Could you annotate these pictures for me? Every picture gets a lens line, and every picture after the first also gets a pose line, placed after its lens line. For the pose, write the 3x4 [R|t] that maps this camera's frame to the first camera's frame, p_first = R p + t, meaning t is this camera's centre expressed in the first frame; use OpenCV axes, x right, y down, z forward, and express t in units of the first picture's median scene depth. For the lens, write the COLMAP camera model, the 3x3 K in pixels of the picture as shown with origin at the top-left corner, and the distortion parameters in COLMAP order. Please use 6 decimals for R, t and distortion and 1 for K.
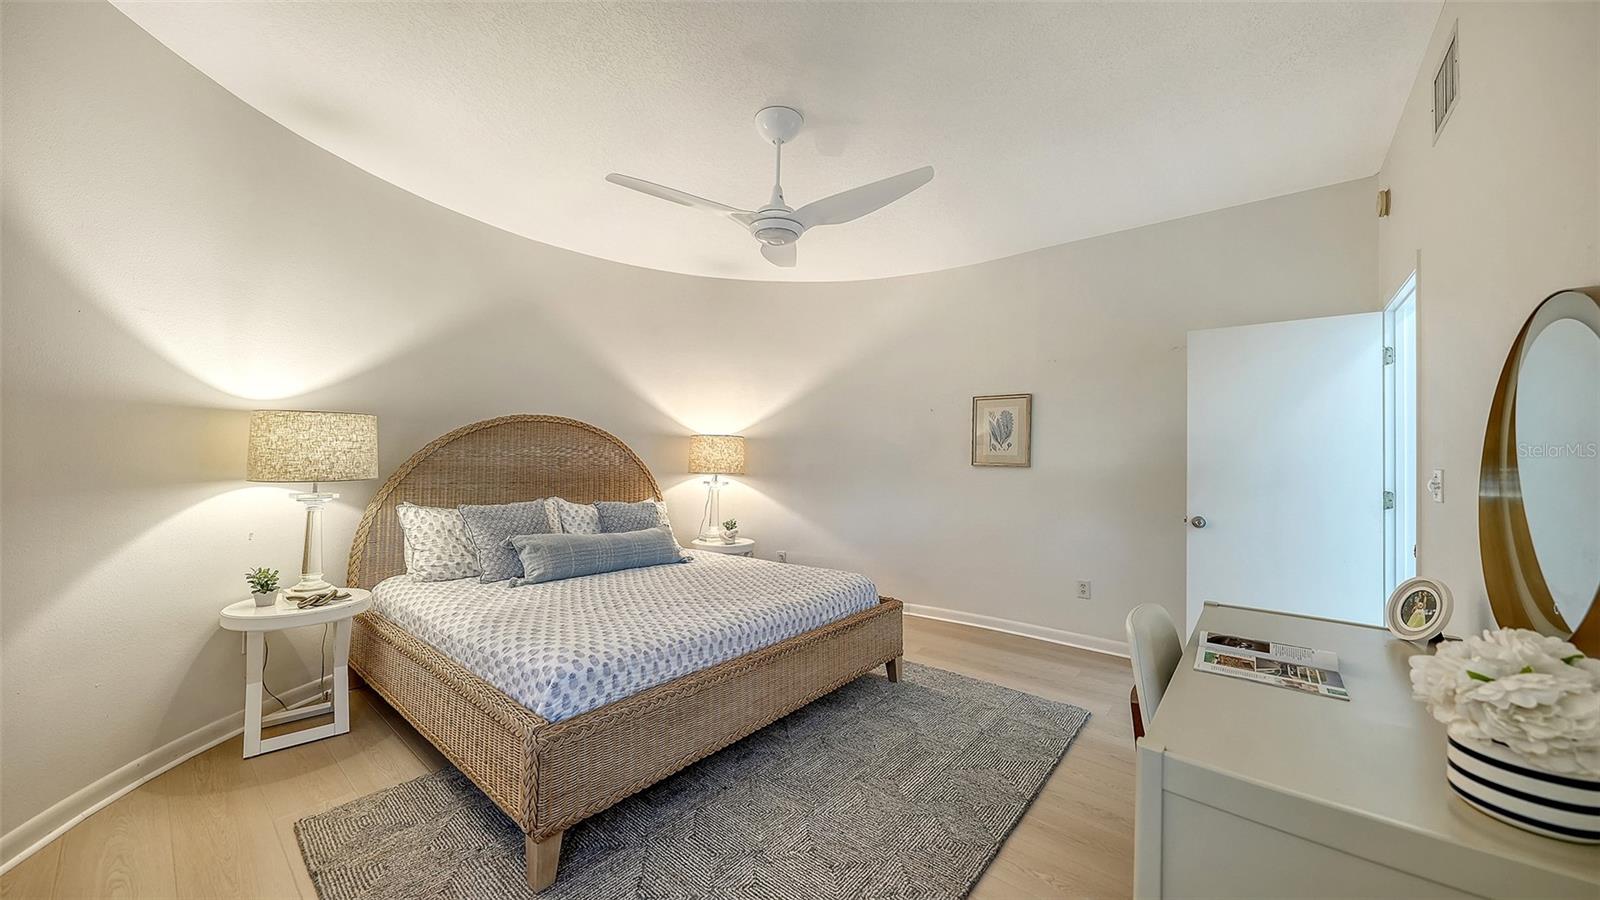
lens RADIAL K [[559.7, 0, 797.7], [0, 559.7, 458.7], [0, 0, 1]] dist [-0.001294, -0.000053]
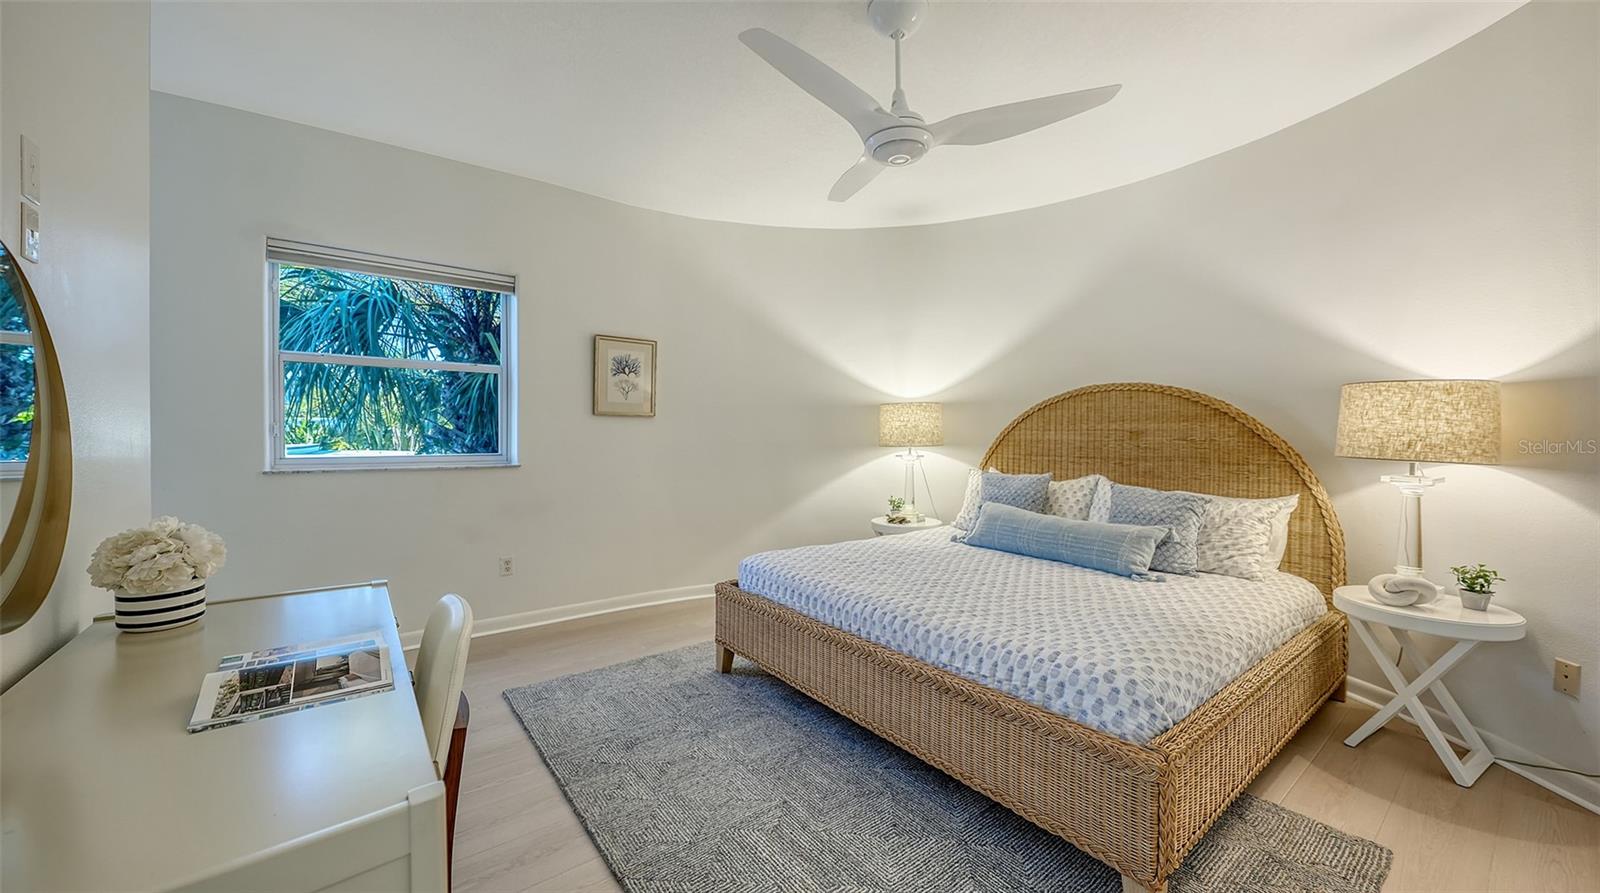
lens RADIAL K [[593.6, 0, 800.0], [0, 593.6, 446.5], [0, 0, 1]] dist [0.001448, 0.000019]
pose [[-0.216924, 0.012701, -0.976106, 0.854123], [-0.001034, 0.999912, 0.013240, 0.016818], [0.976188, 0.003882, -0.216891, 1.063345]]
